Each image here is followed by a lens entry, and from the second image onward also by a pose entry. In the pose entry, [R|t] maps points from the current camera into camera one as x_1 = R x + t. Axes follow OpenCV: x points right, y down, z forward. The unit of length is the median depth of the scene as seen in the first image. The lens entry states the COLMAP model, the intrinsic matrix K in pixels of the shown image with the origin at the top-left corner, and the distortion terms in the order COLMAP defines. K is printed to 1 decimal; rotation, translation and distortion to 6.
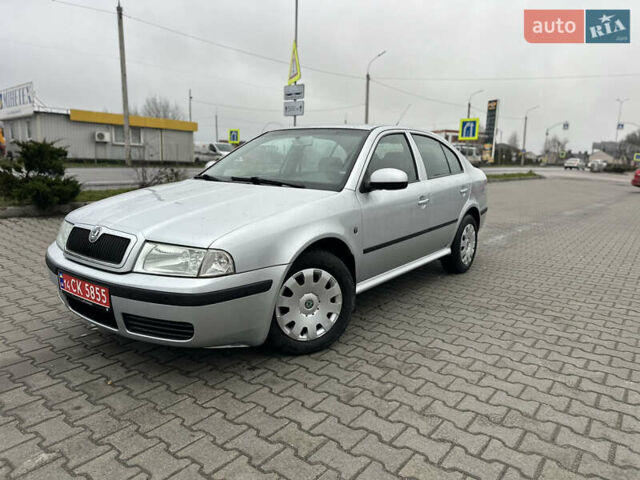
lens RADIAL K [[448.3, 0, 323.0], [0, 448.3, 241.7], [0, 0, 1]] dist [0.042697, -0.051302]
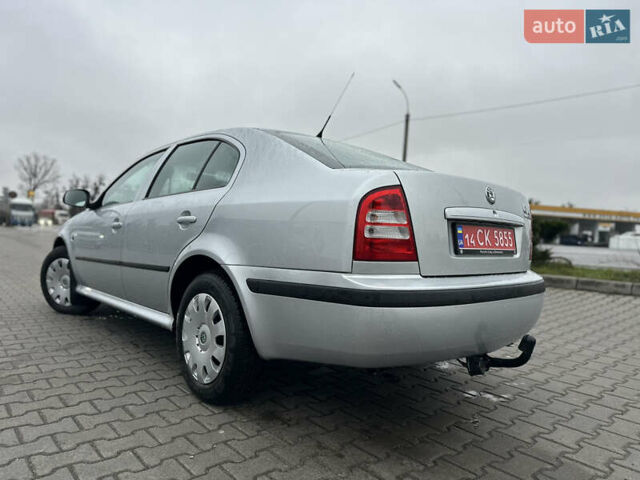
lens RADIAL K [[448.3, 0, 319.5], [0, 448.3, 245.4], [0, 0, 1]] dist [0.042697, -0.051302]
pose [[-0.199451, -0.008738, -0.979869, 1.056060], [-0.220171, 0.974792, 0.036123, -0.181754], [0.954853, 0.222943, -0.196347, 1.663681]]
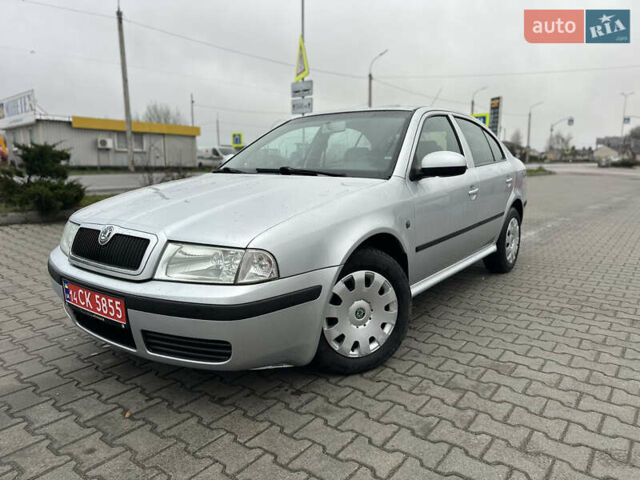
lens RADIAL K [[448.3, 0, 320.4], [0, 448.3, 244.5], [0, 0, 1]] dist [0.042697, -0.051302]
pose [[0.999644, -0.023517, -0.012619, -0.071286], [0.023514, 0.999723, -0.000340, 0.007482], [0.012624, 0.000043, 0.999920, 0.125007]]
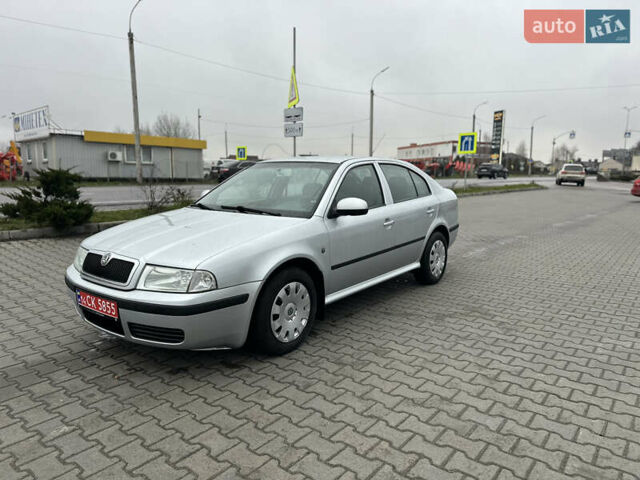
lens RADIAL K [[448.3, 0, 322.9], [0, 448.3, 240.5], [0, 0, 1]] dist [0.042697, -0.051302]
pose [[0.999630, -0.014477, -0.023049, 0.089787], [0.013797, 0.999473, -0.029374, -0.014369], [0.023462, 0.029045, 0.999303, -0.166228]]
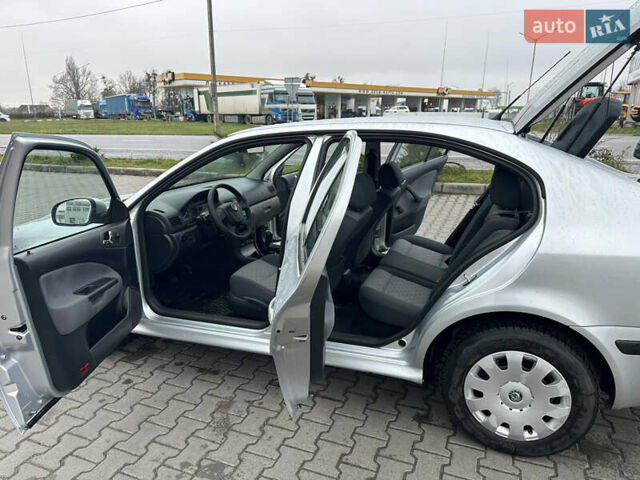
lens RADIAL K [[448.3, 0, 322.3], [0, 448.3, 245.8], [0, 0, 1]] dist [0.042697, -0.051302]
pose [[0.270080, 0.240521, -0.932312, 0.882962], [-0.154693, 0.966557, 0.204543, -0.260839], [0.950330, 0.088979, 0.298255, 0.977209]]
